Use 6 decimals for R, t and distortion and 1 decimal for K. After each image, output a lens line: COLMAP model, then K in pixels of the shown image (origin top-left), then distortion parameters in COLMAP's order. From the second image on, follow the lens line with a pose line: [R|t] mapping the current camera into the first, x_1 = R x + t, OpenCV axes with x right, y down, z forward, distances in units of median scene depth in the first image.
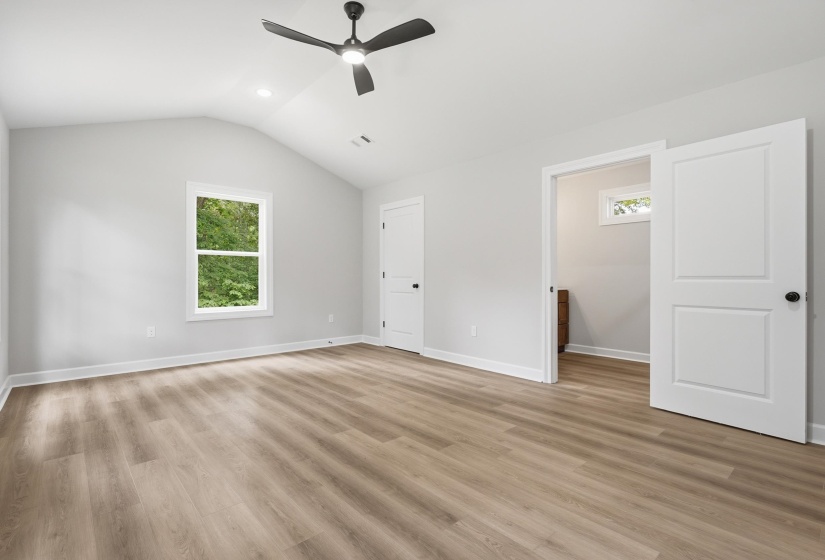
lens RADIAL K [[394.4, 0, 412.5], [0, 394.4, 280.0], [0, 0, 1]] dist [0.003663, 0.000582]
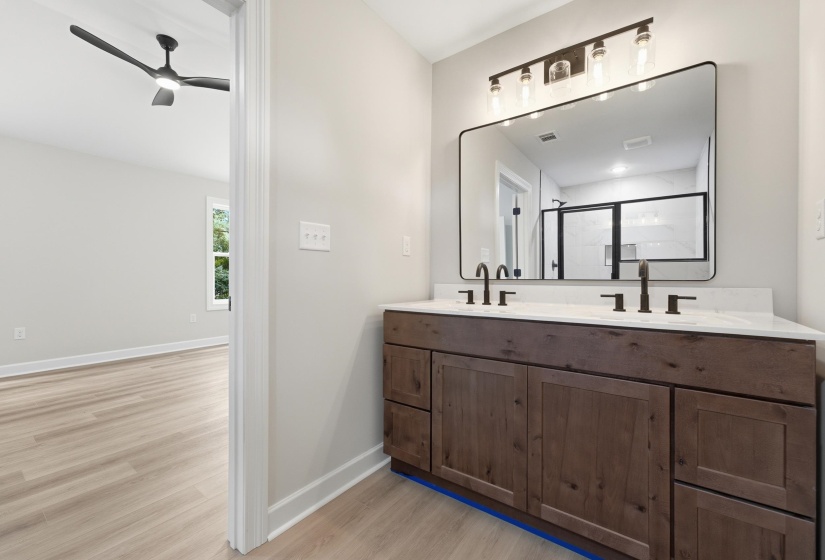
lens RADIAL K [[339.1, 0, 412.5], [0, 339.1, 280.0], [0, 0, 1]] dist [0.002880, 0.000615]
pose [[0.201765, 0.009493, -0.979388, 0.977297], [-0.007945, 0.999936, 0.008056, -0.001202], [0.979402, 0.006156, 0.201828, 1.518343]]
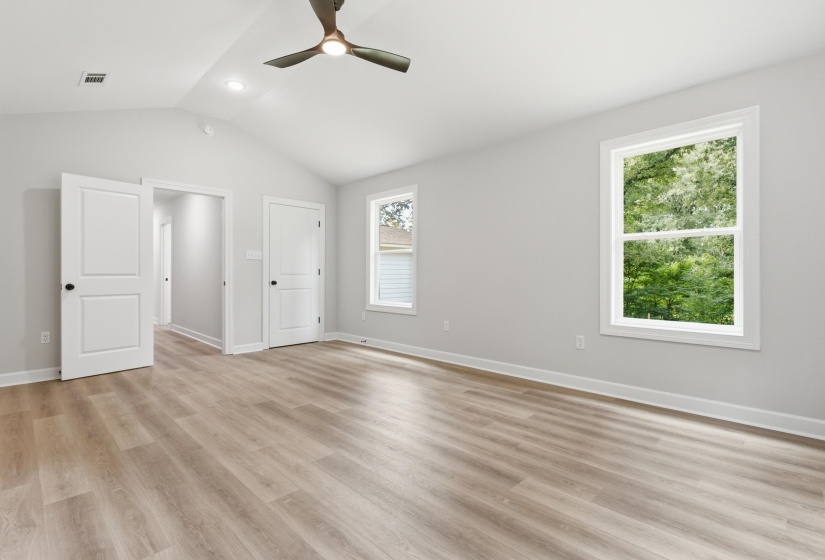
lens RADIAL K [[394.4, 0, 412.5], [0, 394.4, 280.0], [0, 0, 1]] dist [0.003663, 0.000582]
pose [[-0.997970, 0.003180, -0.063602, -0.285328], [0.001913, 0.999799, 0.019969, -0.012169], [0.063653, 0.019806, -0.997776, 2.011134]]
